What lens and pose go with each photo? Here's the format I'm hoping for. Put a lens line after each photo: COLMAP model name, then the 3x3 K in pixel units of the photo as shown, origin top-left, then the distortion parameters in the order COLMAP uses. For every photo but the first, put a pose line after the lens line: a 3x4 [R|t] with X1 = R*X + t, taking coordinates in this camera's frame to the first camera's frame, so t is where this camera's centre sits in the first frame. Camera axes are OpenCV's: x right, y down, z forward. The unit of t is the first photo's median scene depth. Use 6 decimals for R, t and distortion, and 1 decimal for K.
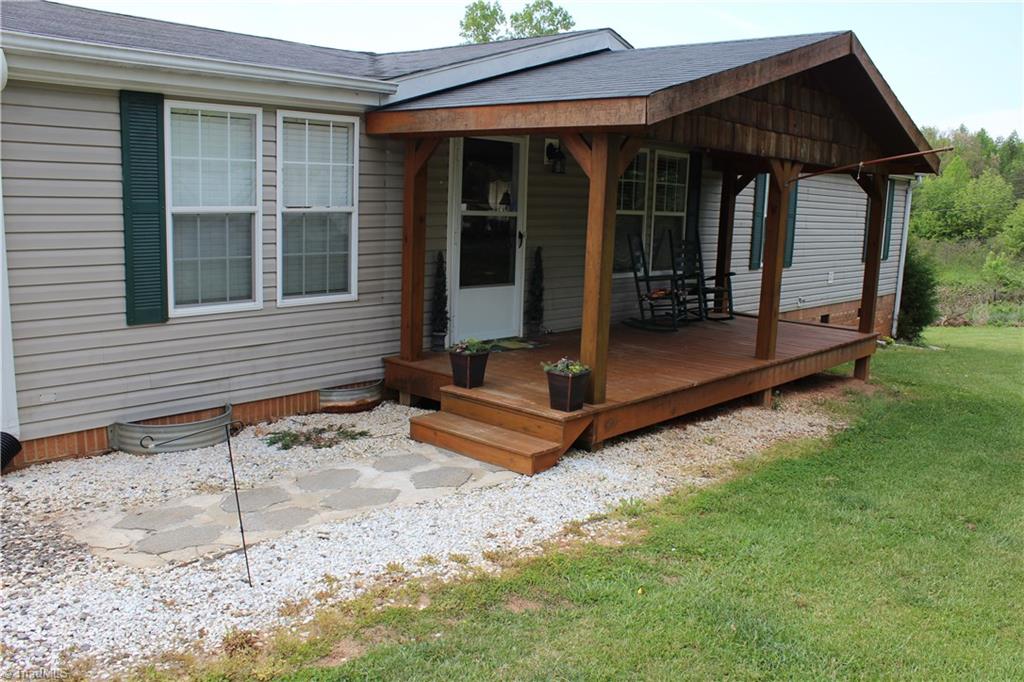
lens RADIAL K [[849.9, 0, 506.4], [0, 849.9, 341.9], [0, 0, 1]] dist [-0.179114, 0.158909]
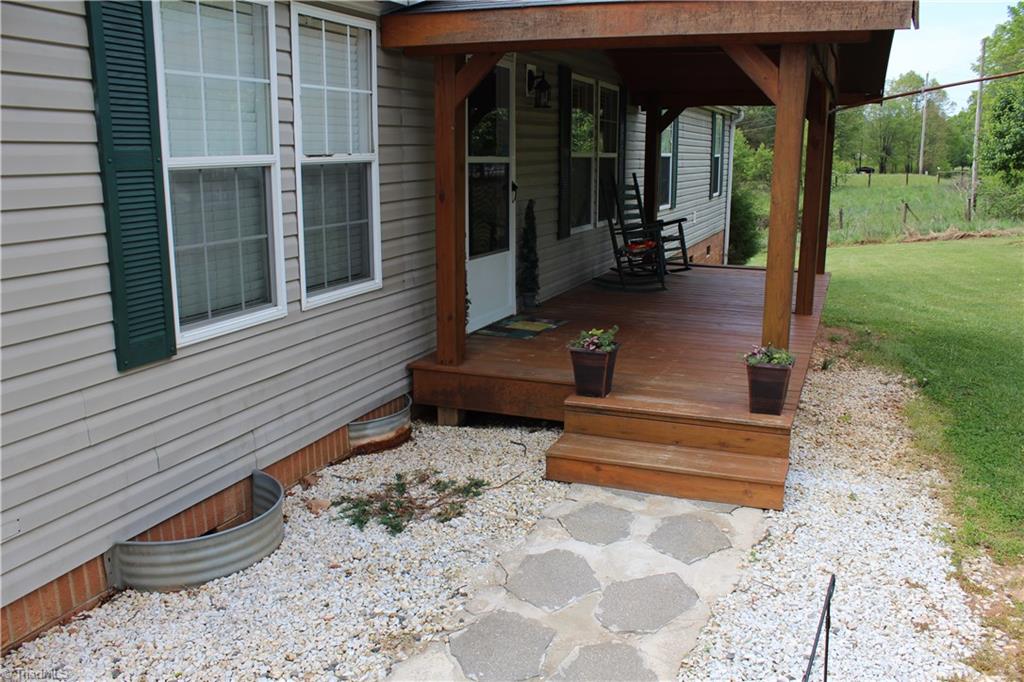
lens RADIAL K [[849.9, 0, 506.4], [0, 849.9, 341.9], [0, 0, 1]] dist [-0.179114, 0.158909]
pose [[0.935079, -0.107879, 0.337624, -0.359847], [0.088601, 0.993458, 0.072046, -0.051984], [-0.343188, -0.037455, 0.938520, 0.343432]]
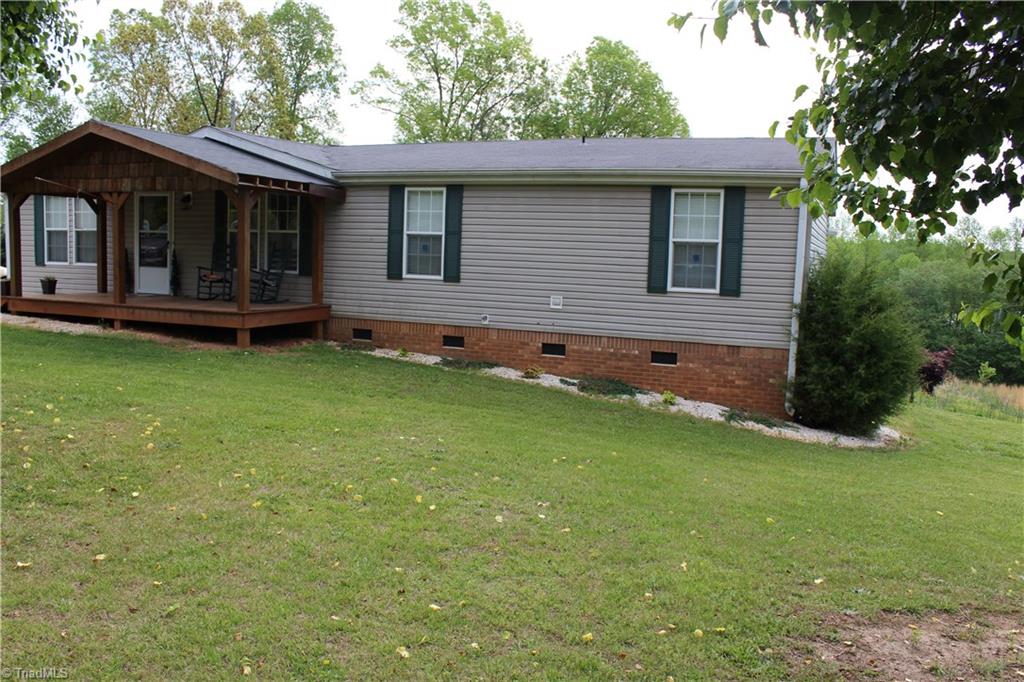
lens RADIAL K [[849.9, 0, 506.4], [0, 849.9, 341.9], [0, 0, 1]] dist [-0.179114, 0.158909]
pose [[0.352613, 0.067806, -0.933309, 2.713964], [-0.188125, 0.982145, 0.000278, -0.064941], [0.916664, 0.175480, 0.359073, 1.414502]]
